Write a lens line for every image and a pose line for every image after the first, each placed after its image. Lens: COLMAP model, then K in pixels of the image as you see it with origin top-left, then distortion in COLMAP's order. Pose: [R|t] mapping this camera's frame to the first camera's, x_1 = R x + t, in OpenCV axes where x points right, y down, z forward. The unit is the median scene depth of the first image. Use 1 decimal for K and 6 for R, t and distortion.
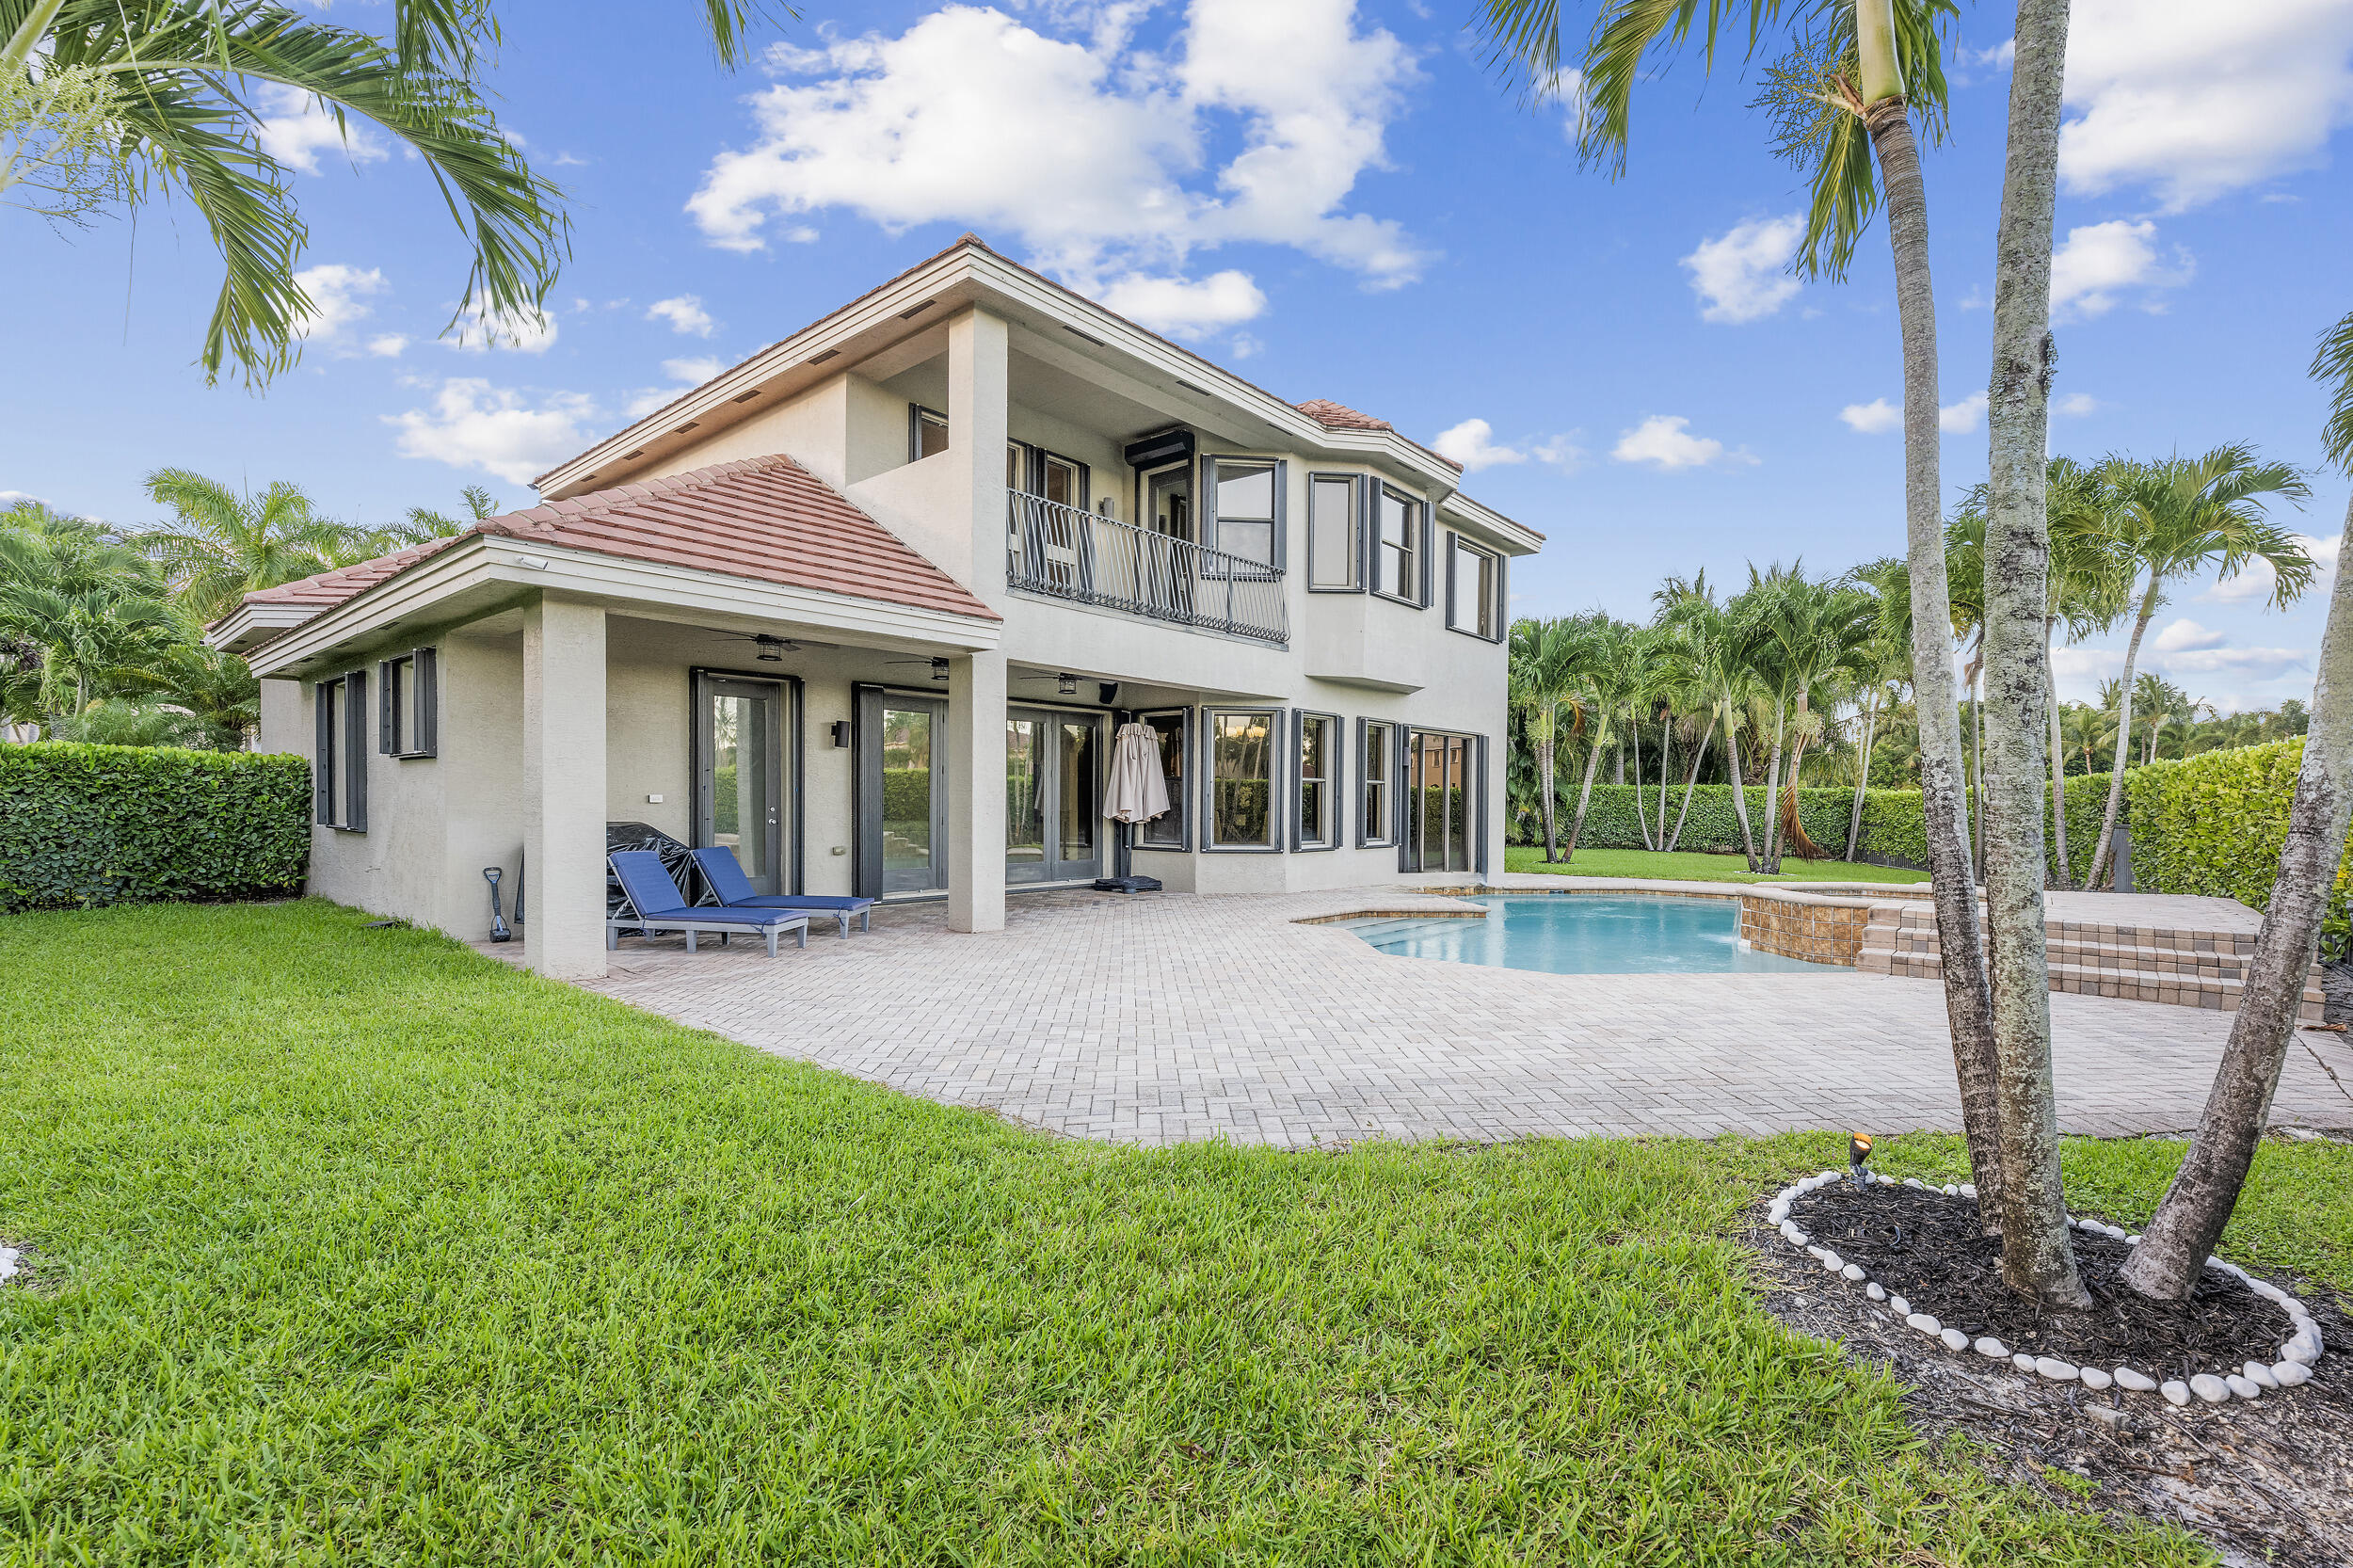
lens RADIAL K [[946.4, 0, 1176.5], [0, 946.4, 784.0], [0, 0, 1]] dist [0.000352, 0.000053]
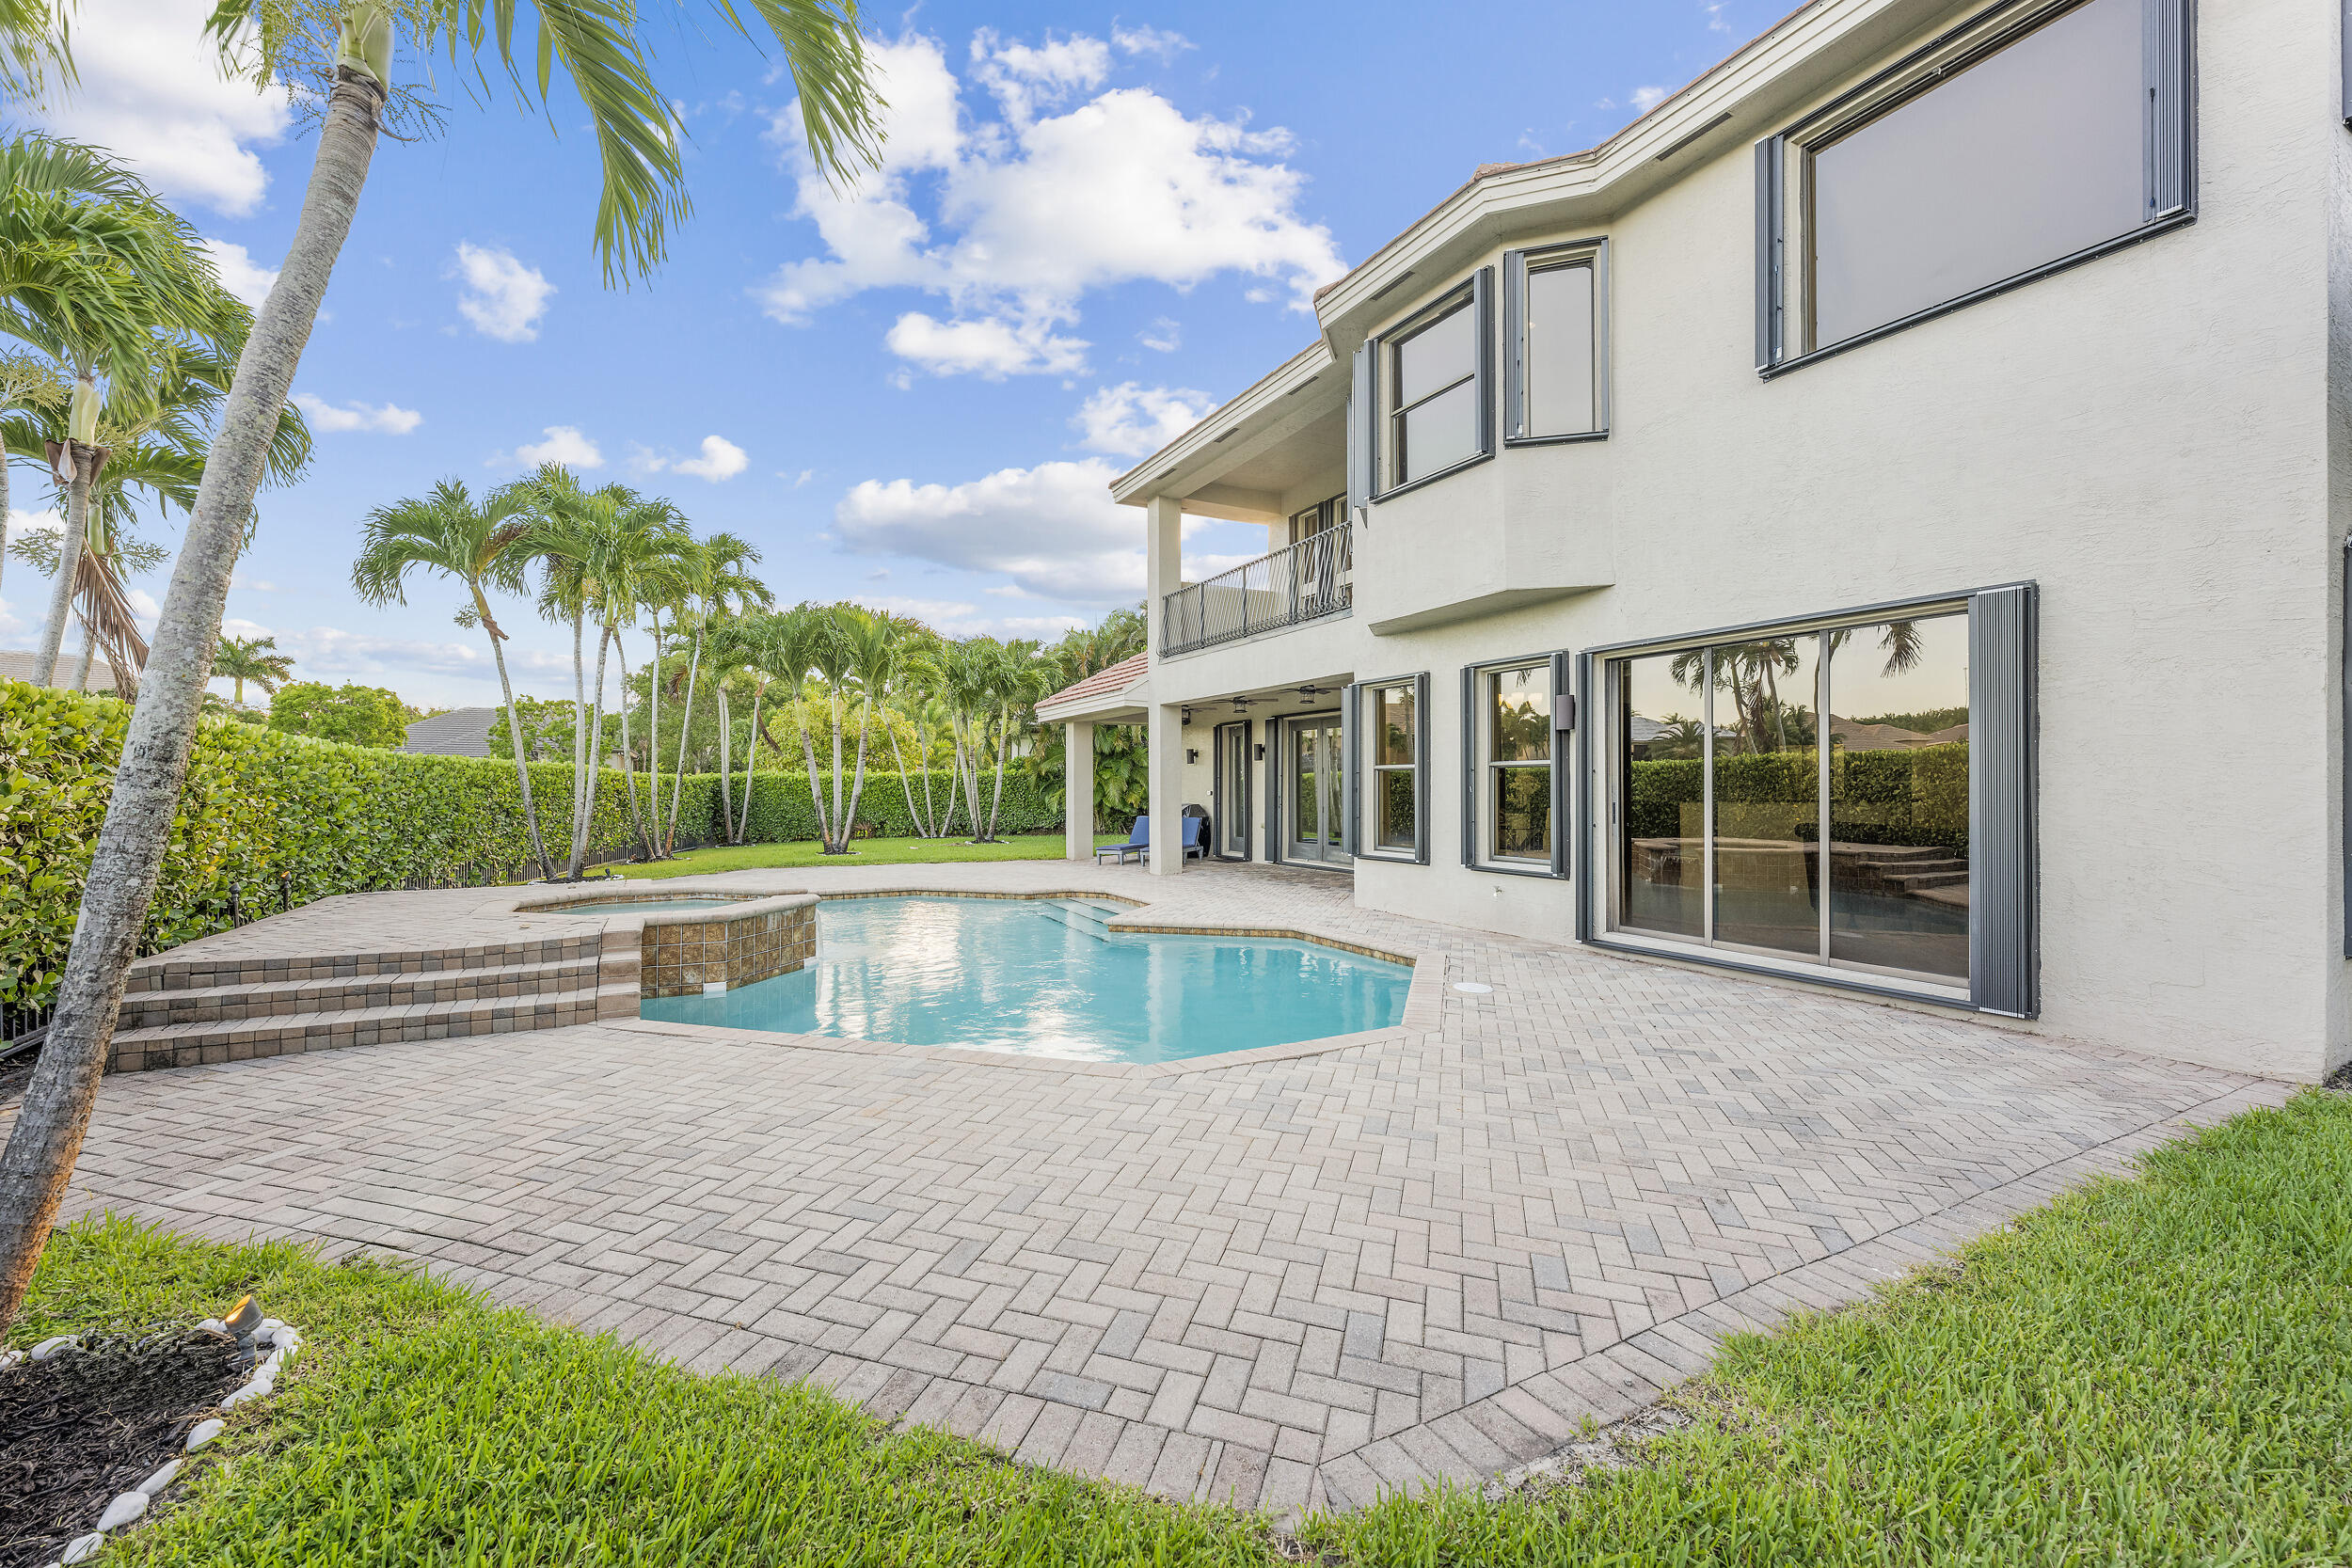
lens RADIAL K [[945.9, 0, 1176.0], [0, 945.9, 784.0], [0, 0, 1]] dist [0.000352, 0.000053]
pose [[-0.389119, -0.011143, -0.921120, 0.891680], [0.000067, 0.999926, -0.012124, 0.017687], [0.921187, -0.004779, -0.389090, 1.112874]]
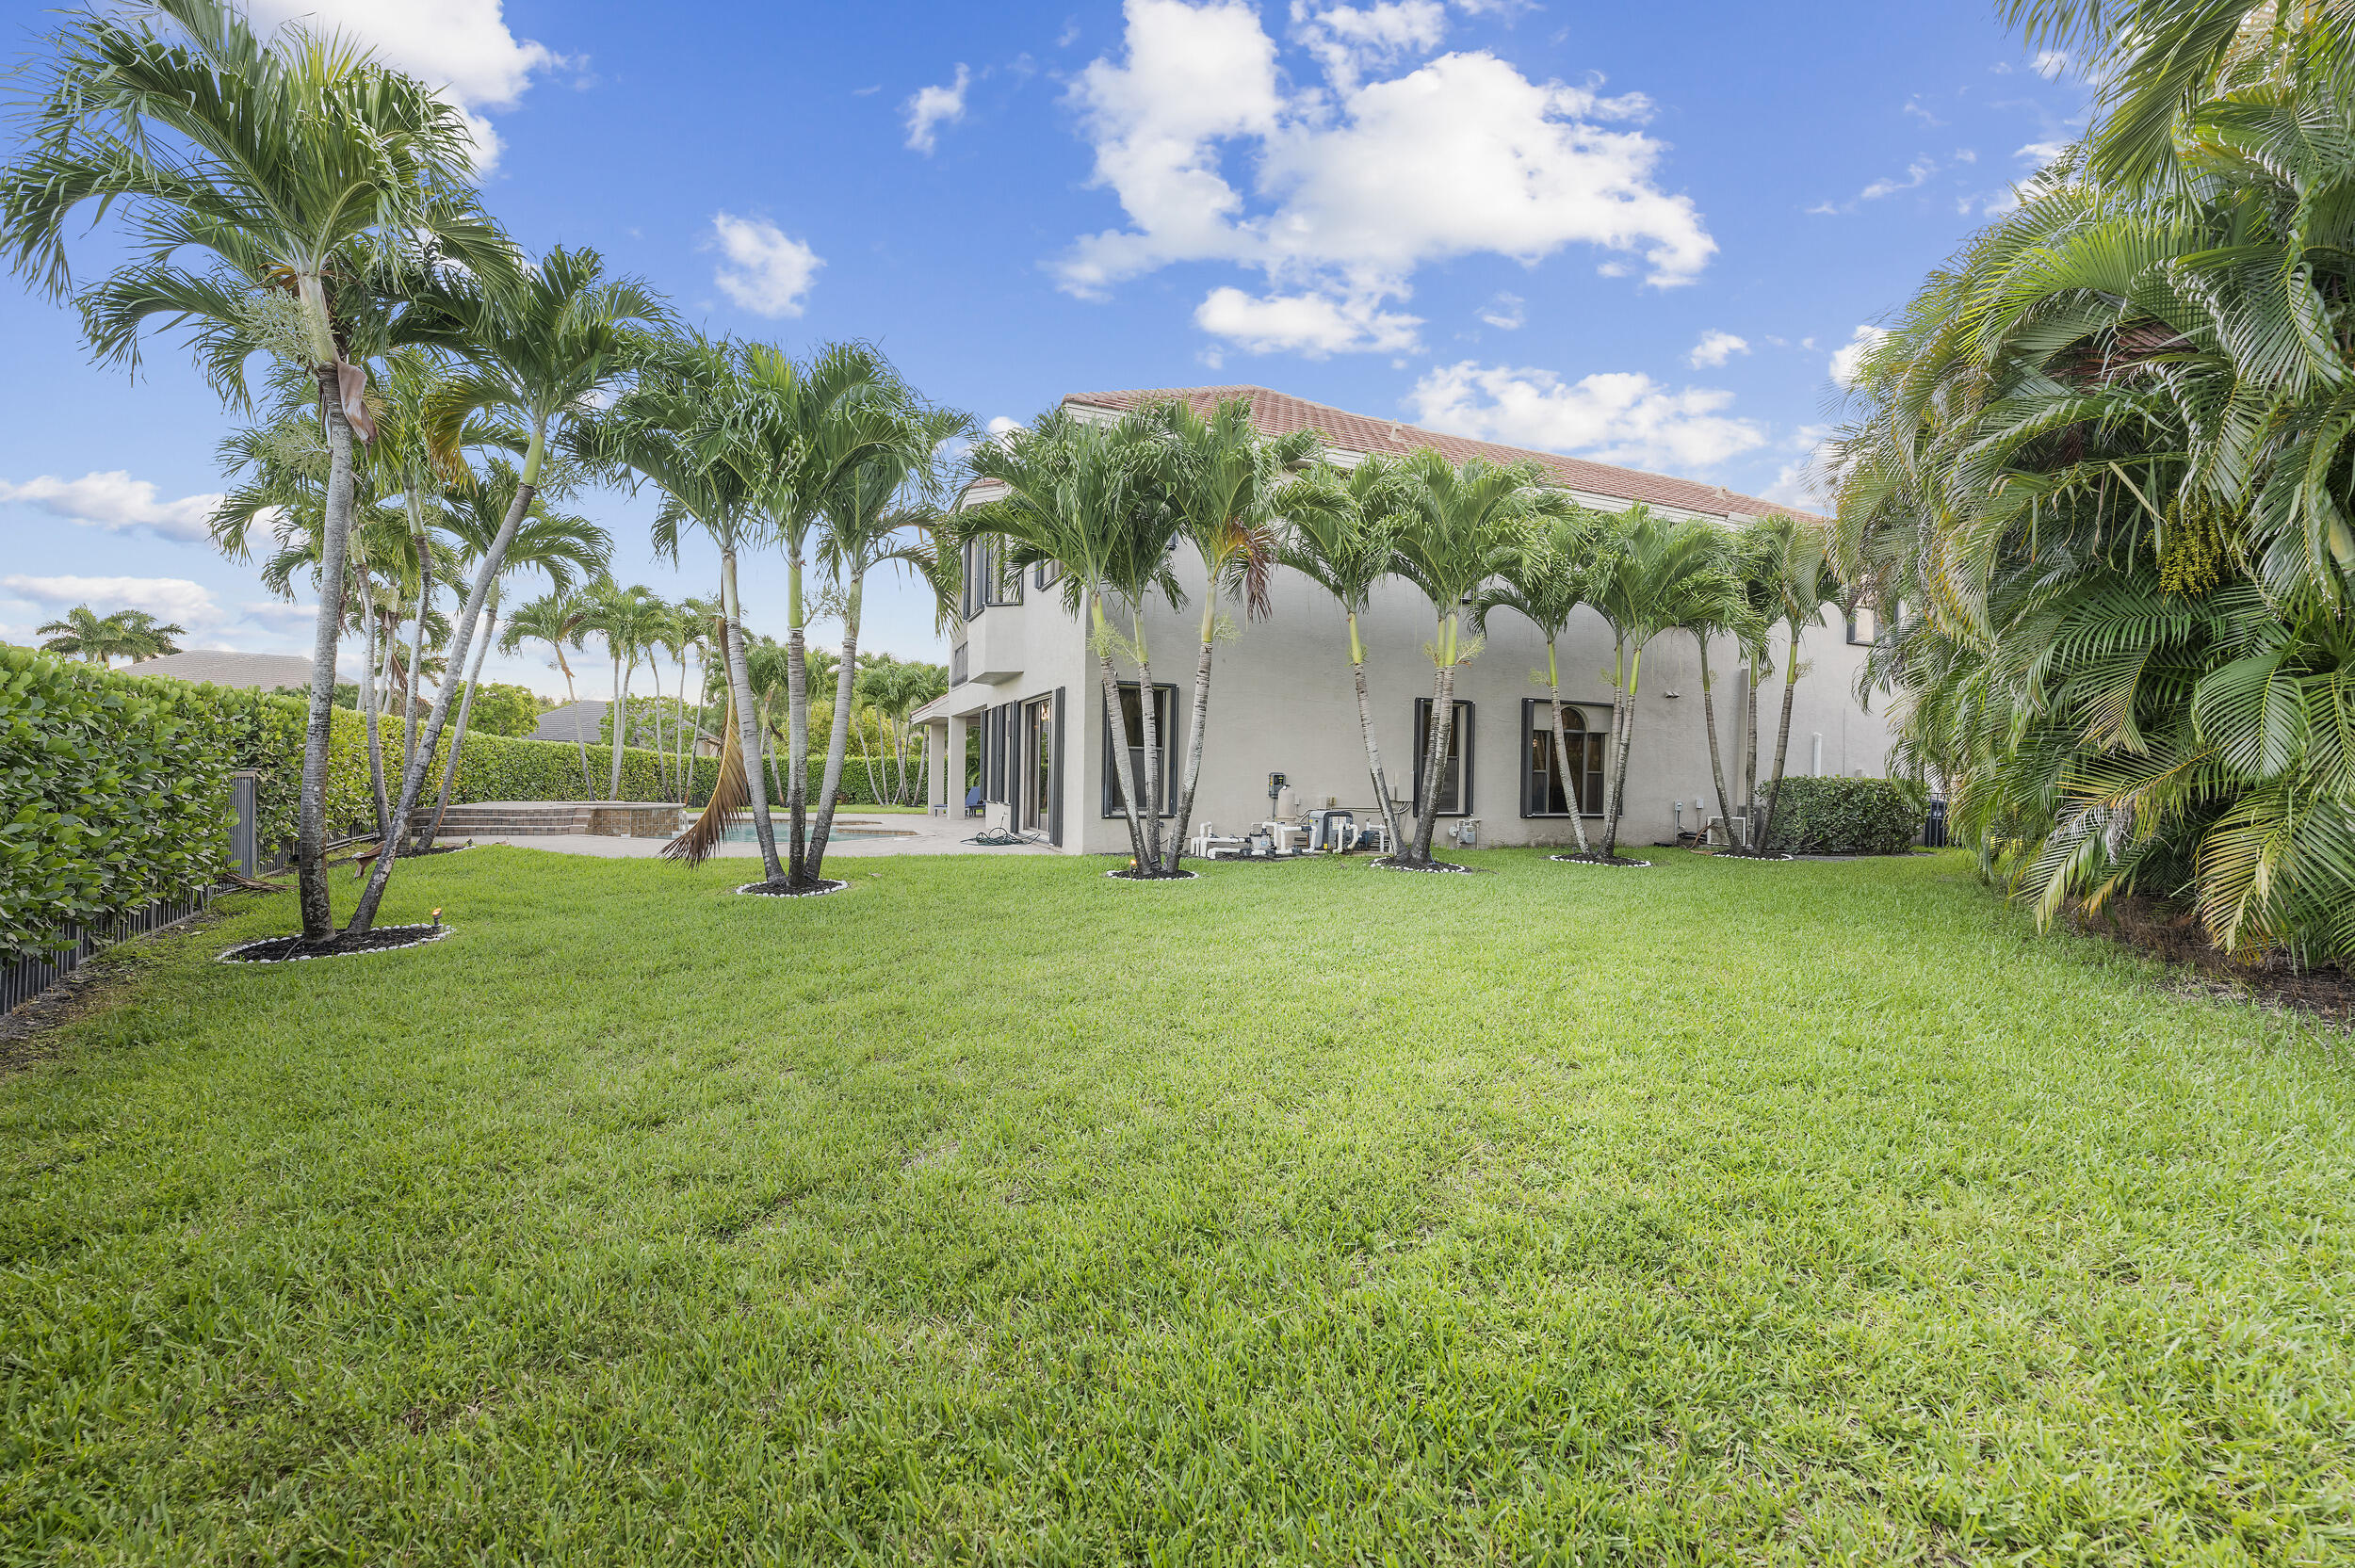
lens RADIAL K [[947.1, 0, 1177.5], [0, 947.1, 784.0], [0, 0, 1]] dist [0.000352, 0.000053]
pose [[-0.473915, -0.016317, -0.880420, 1.270471], [-0.021087, 0.999752, -0.007178, 0.044841], [0.880318, 0.015164, -0.474141, 1.904847]]
